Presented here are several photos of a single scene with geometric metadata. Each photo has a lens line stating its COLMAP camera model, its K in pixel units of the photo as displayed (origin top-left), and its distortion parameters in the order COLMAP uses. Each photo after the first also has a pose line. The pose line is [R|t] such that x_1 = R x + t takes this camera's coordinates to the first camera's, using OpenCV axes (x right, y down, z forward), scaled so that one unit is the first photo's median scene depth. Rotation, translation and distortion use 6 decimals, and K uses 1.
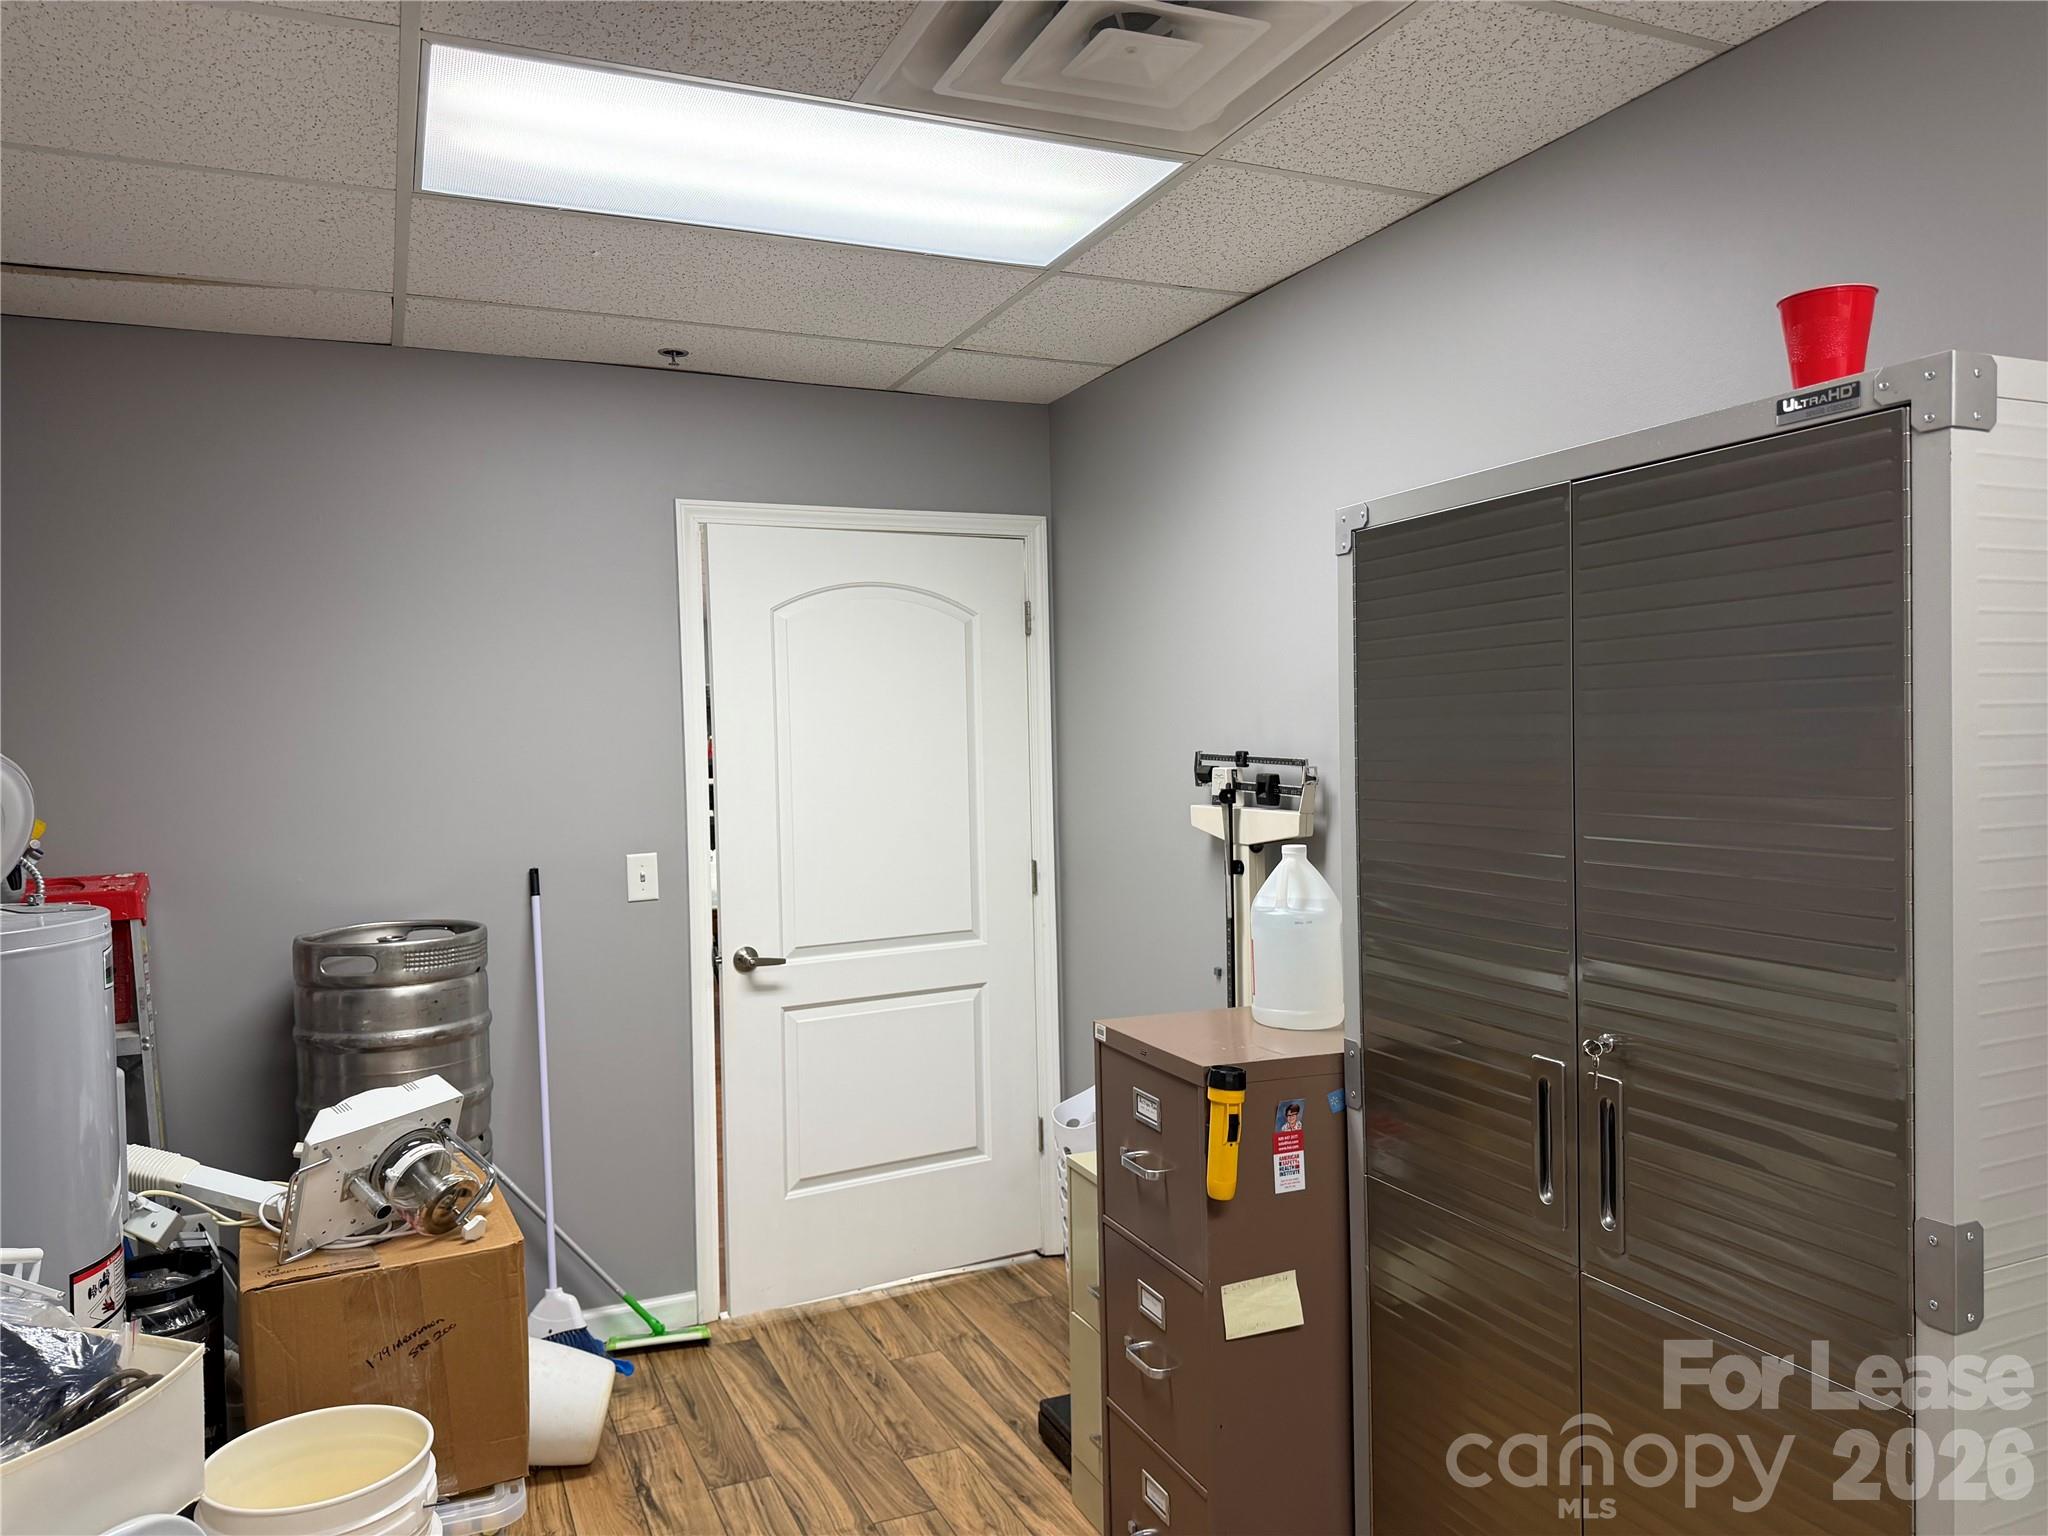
lens RADIAL K [[1426.0, 0, 1024.0], [0, 1426.0, 768.0], [0, 0, 1]] dist [0.048954, 0.002073]
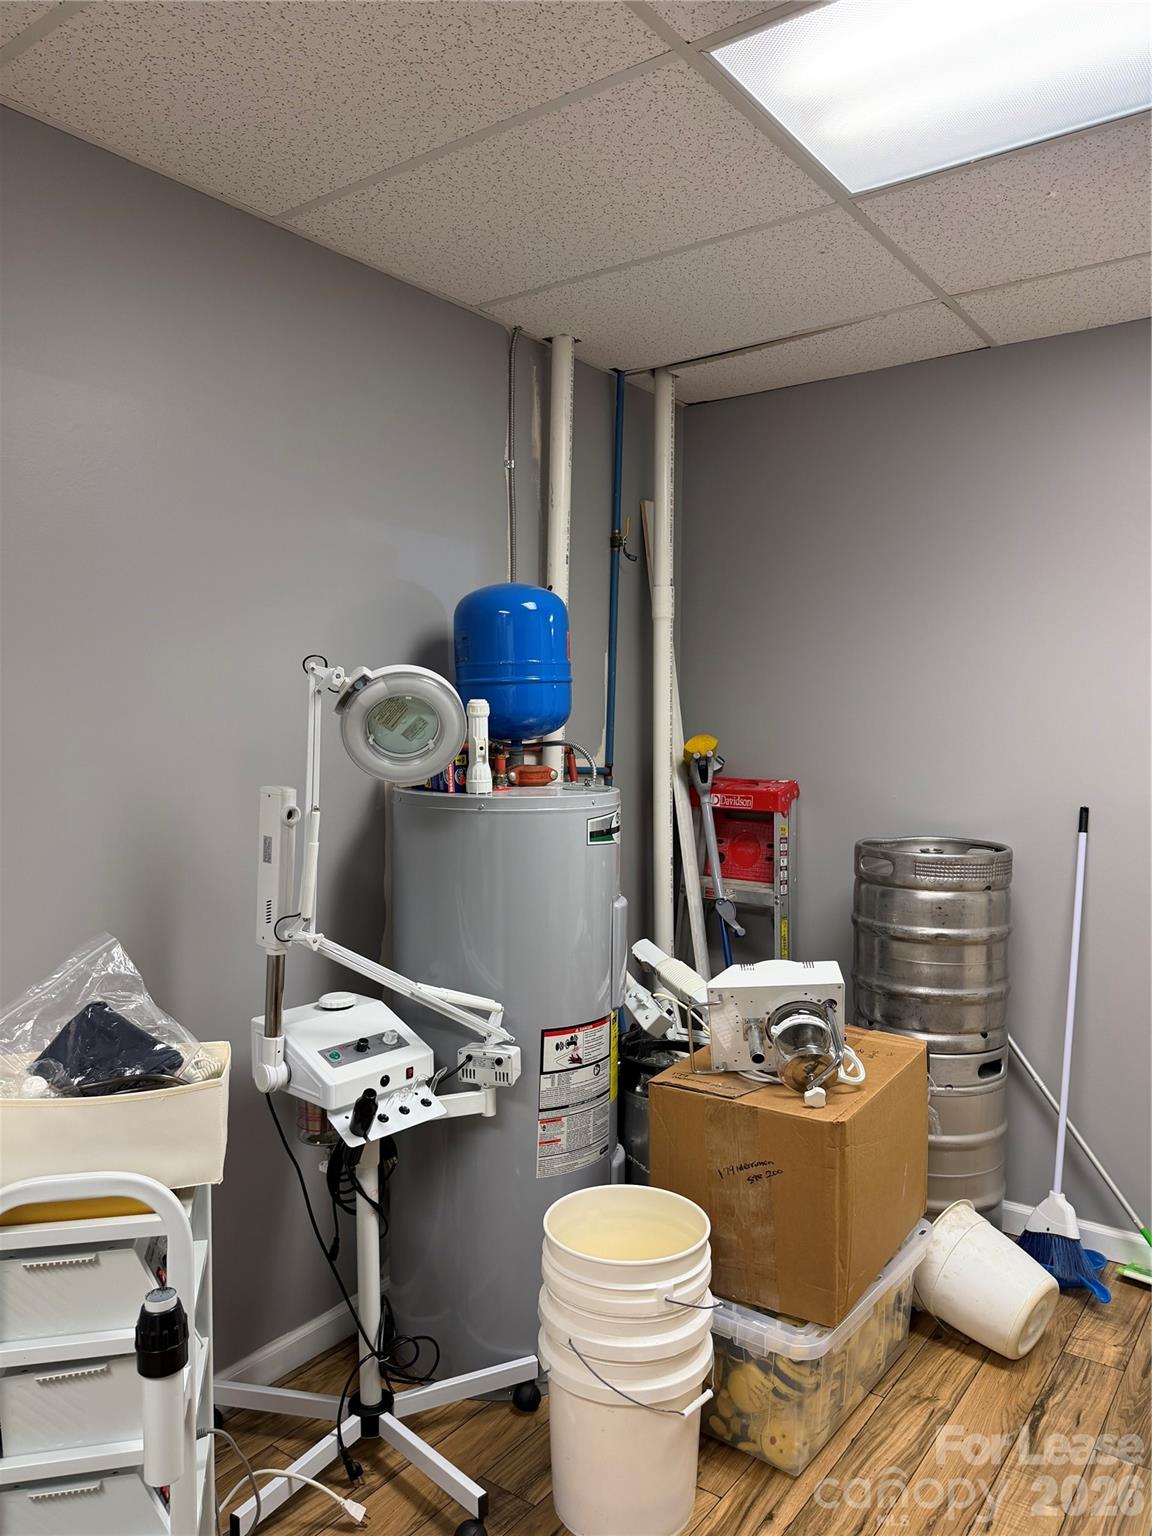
lens RADIAL K [[1078.8, 0, 576.0], [0, 1078.8, 768.0], [0, 0, 1]] dist [0.082631, -0.086771]
pose [[0.525253, 0.065799, -0.848399, 0.192001], [-0.037961, 0.997825, 0.053886, 0.012963], [0.850099, 0.003902, 0.526608, 0.300158]]
